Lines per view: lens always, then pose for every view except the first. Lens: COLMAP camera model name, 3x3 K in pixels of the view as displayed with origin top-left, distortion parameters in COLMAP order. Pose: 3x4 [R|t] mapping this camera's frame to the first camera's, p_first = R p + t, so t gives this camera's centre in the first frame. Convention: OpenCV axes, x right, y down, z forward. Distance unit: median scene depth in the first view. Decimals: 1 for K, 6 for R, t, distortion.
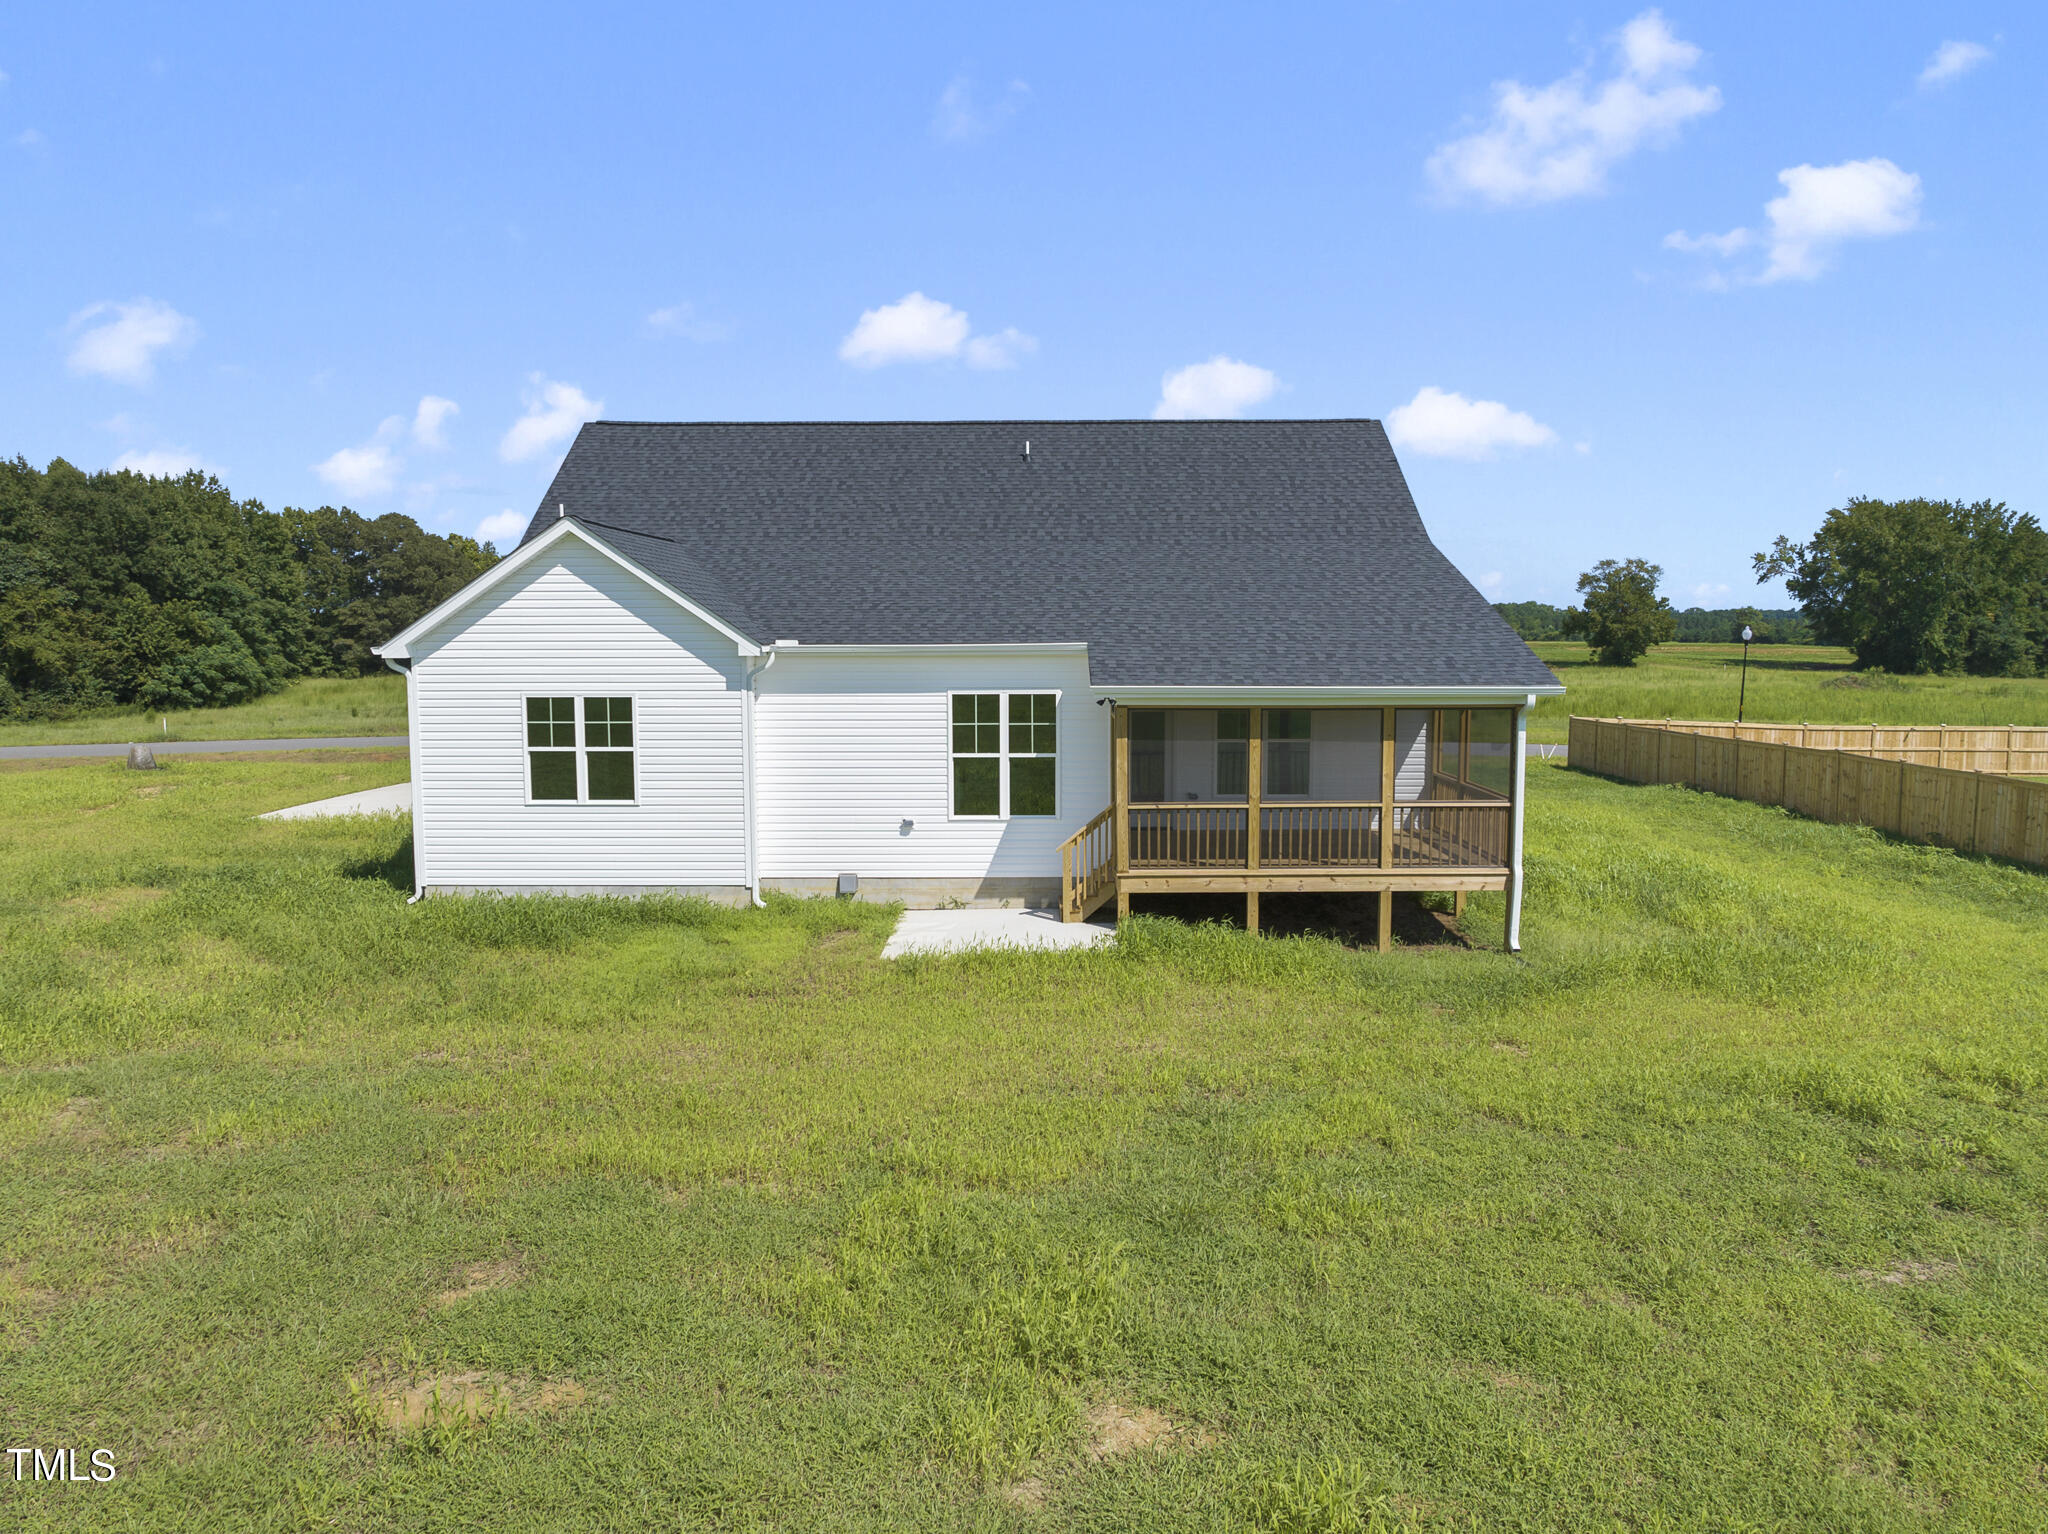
lens RADIAL K [[1278.8, 0, 1024.0], [0, 1278.8, 767.0], [0, 0, 1]] dist [-0.029178, -0.000229]
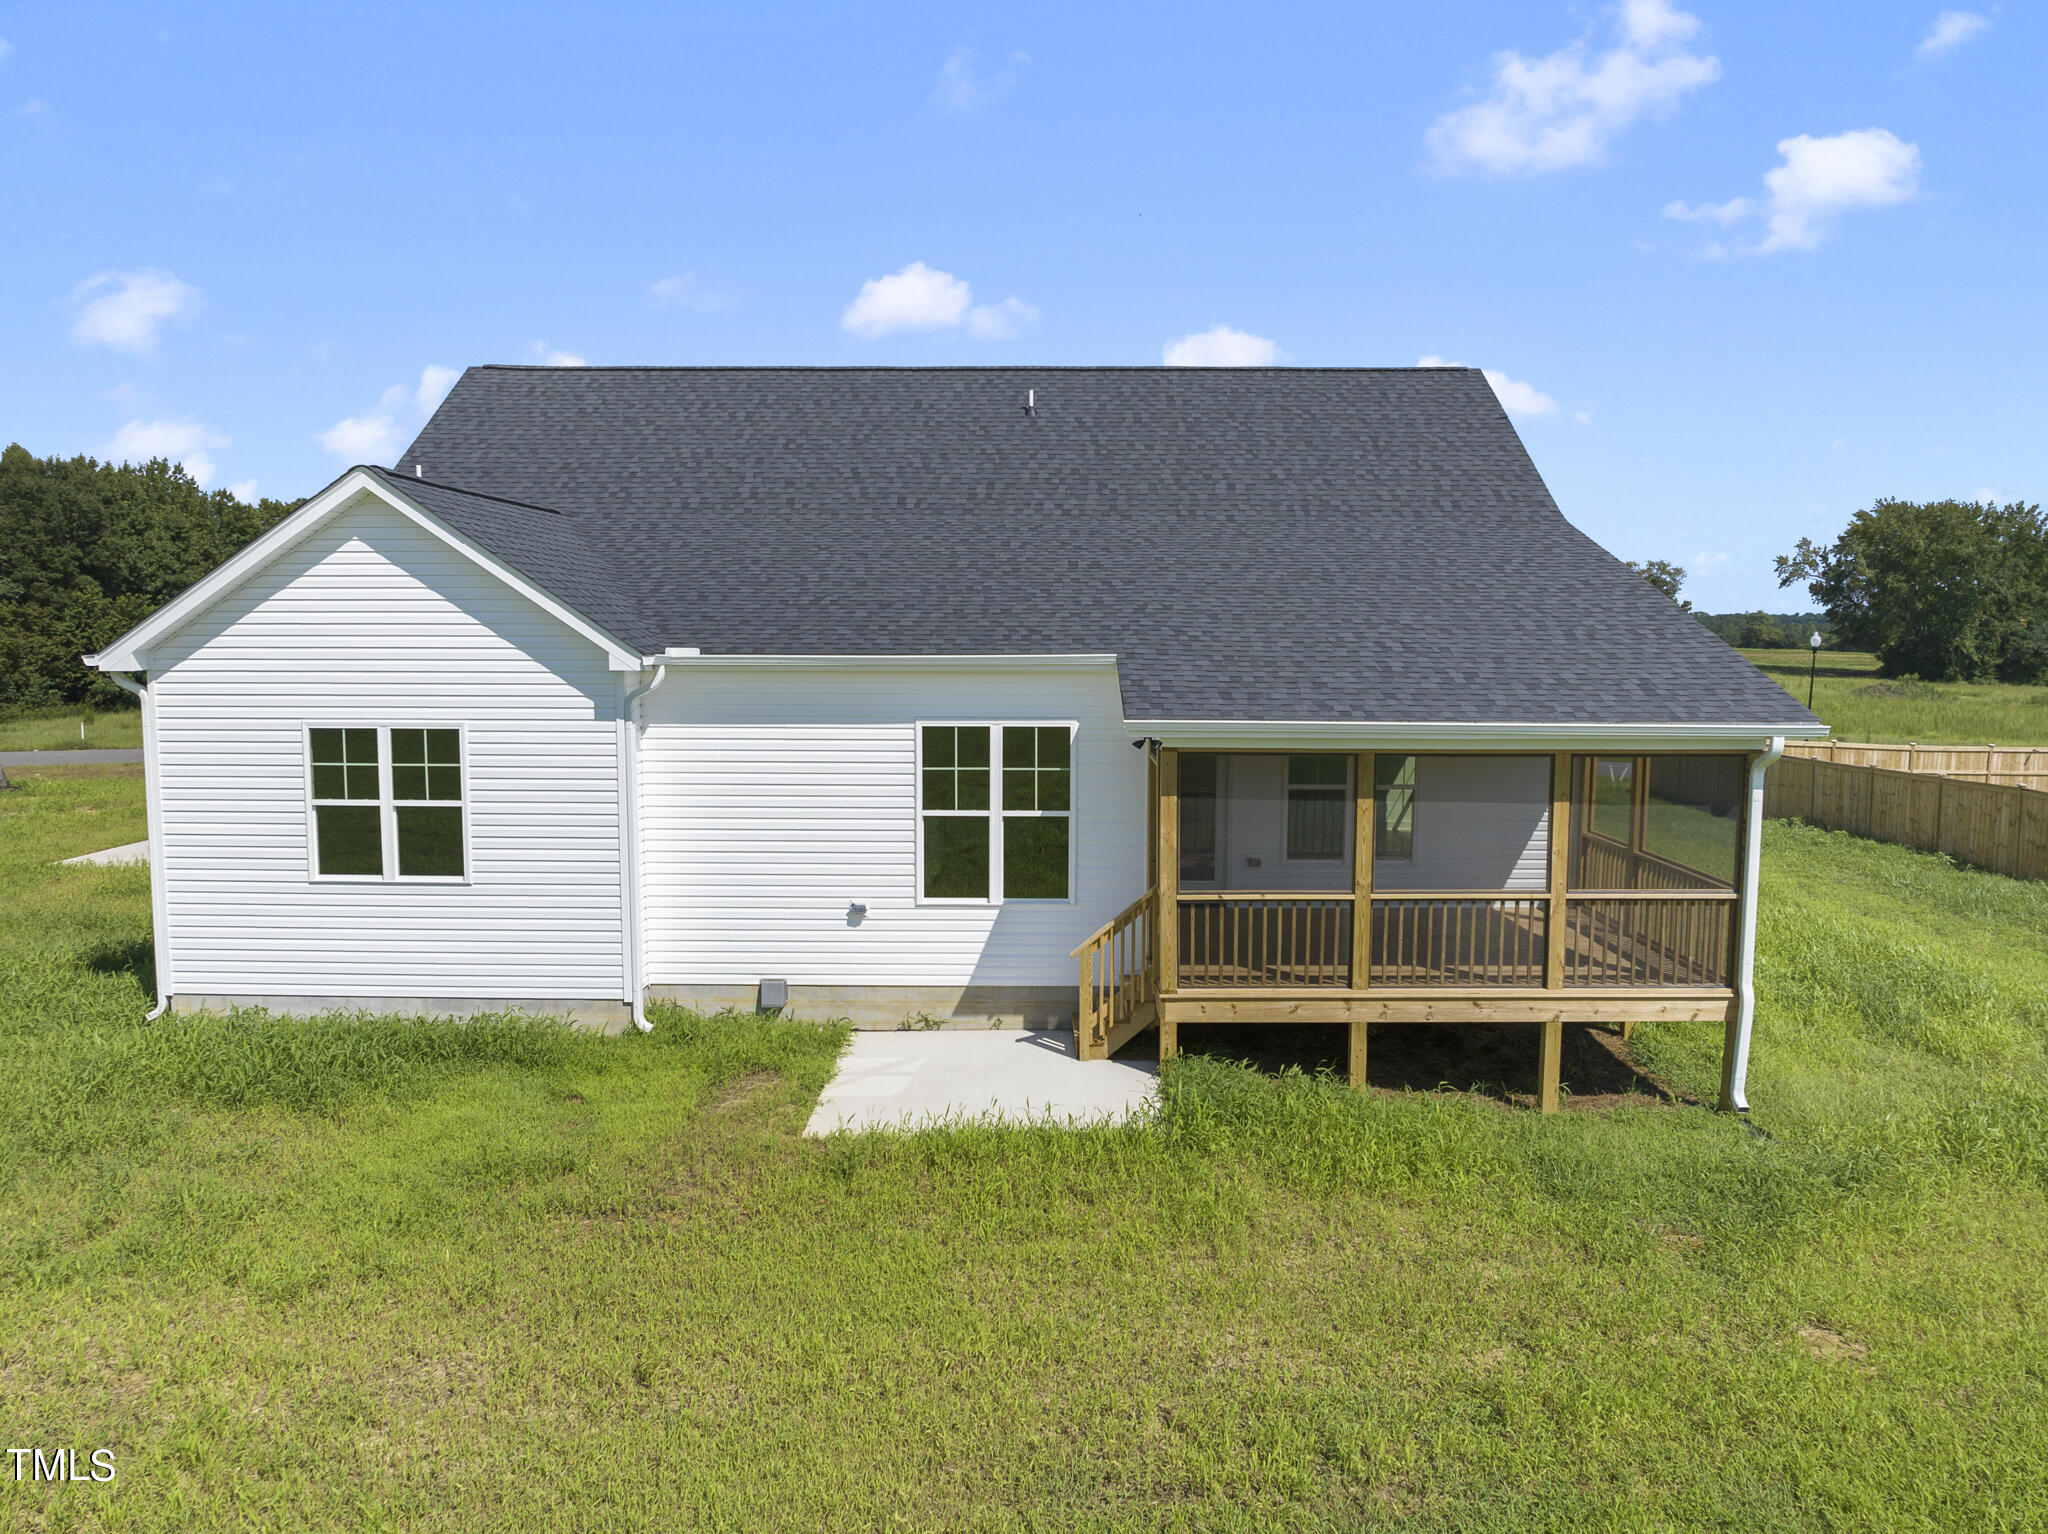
lens RADIAL K [[1278.8, 0, 1024.0], [0, 1278.8, 767.0], [0, 0, 1]] dist [-0.029178, -0.000229]
pose [[0.999982, 0.006019, -0.000287, -0.000074], [-0.006019, 0.999982, -0.000109, -0.031421], [0.000287, 0.000111, 1.000000, 0.270590]]
